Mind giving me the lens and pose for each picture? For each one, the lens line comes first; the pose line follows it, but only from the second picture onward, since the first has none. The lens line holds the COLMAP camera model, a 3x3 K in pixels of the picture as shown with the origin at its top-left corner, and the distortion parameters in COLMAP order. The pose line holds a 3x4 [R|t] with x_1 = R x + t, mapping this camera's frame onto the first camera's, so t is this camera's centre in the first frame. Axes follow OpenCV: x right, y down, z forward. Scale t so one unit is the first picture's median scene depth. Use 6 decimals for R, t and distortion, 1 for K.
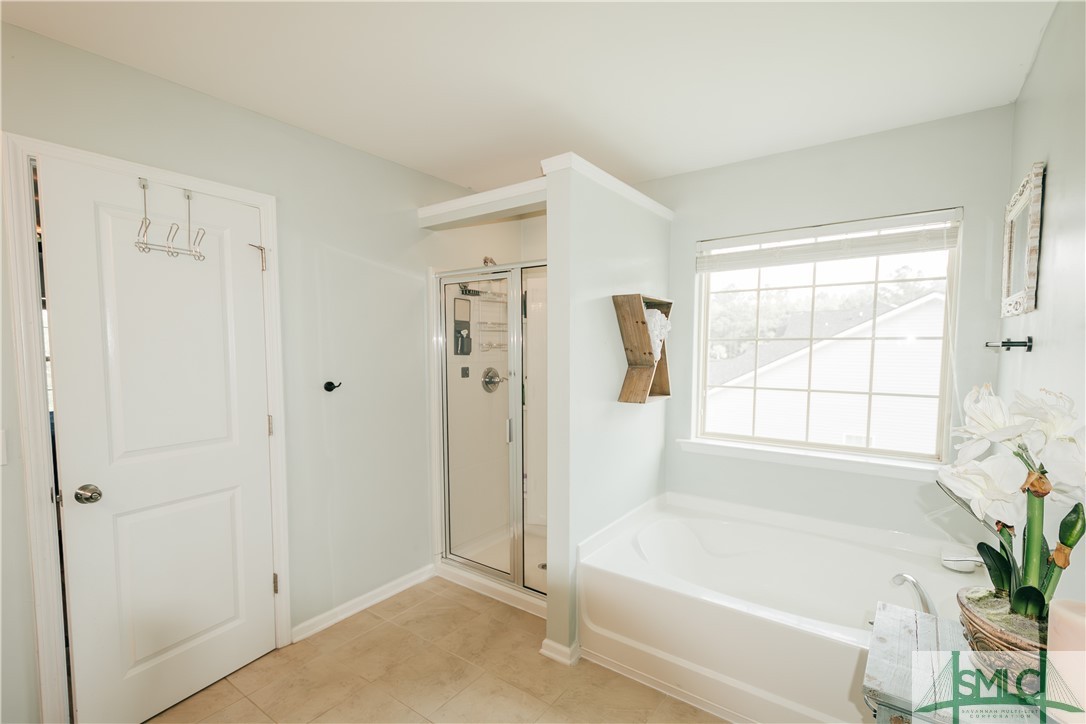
lens RADIAL K [[485.7, 0, 545.3], [0, 485.7, 381.3], [0, 0, 1]] dist [0.001870, -0.000839]
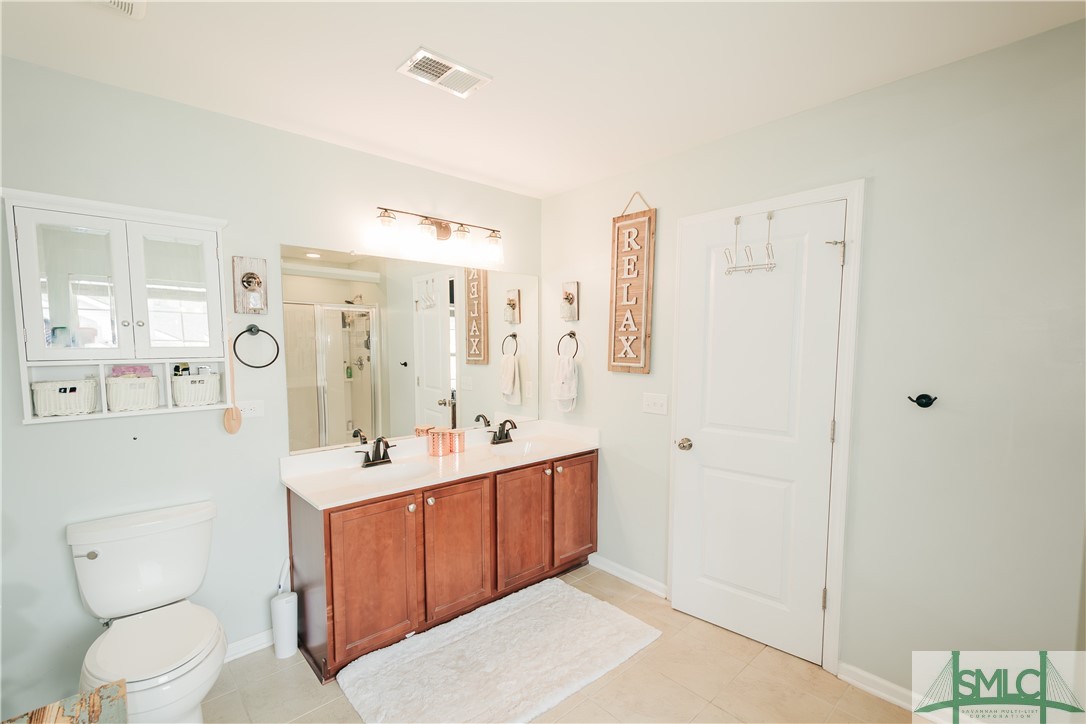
lens RADIAL K [[485.7, 0, 545.3], [0, 485.7, 381.3], [0, 0, 1]] dist [0.001870, -0.000839]
pose [[-0.207502, 0.083895, -0.974630, 0.479850], [-0.066419, 0.992808, 0.099600, -0.065718], [0.975977, 0.085402, -0.200438, 0.686943]]
